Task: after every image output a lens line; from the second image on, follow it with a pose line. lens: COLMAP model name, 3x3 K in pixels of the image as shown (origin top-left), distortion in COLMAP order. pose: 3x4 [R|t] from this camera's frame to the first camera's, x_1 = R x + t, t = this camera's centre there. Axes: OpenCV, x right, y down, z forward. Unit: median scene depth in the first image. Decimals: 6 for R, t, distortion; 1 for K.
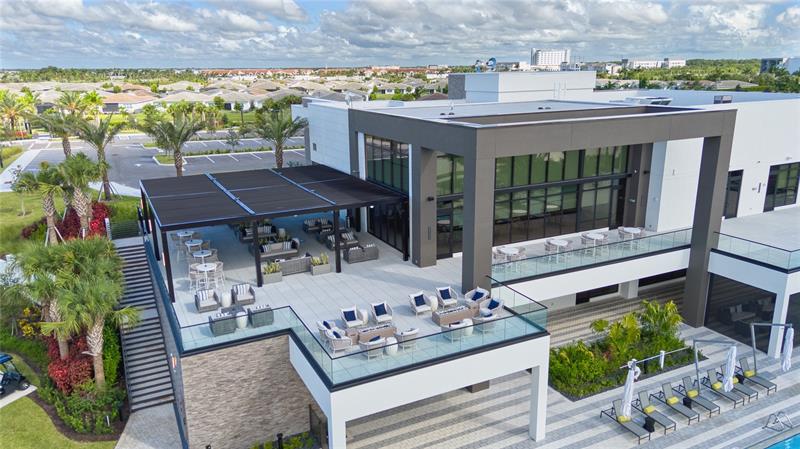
lens RADIAL K [[584.5, 0, 399.2], [0, 584.5, 226.1], [0, 0, 1]] dist [0.054284, -0.023790]
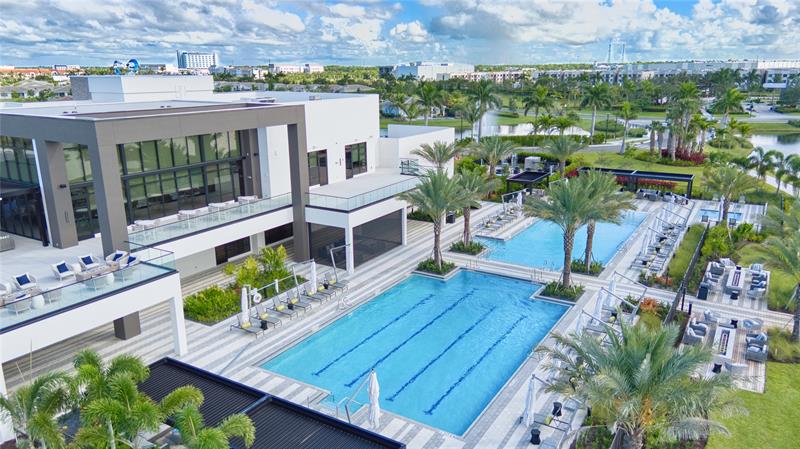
lens RADIAL K [[584.5, 0, 405.6], [0, 584.5, 222.9], [0, 0, 1]] dist [0.054284, -0.023790]
pose [[0.845457, -0.129846, 0.518017, 0.008267], [0.135300, 0.990425, 0.027437, 0.069709], [-0.516620, 0.046890, 0.854930, -0.277908]]
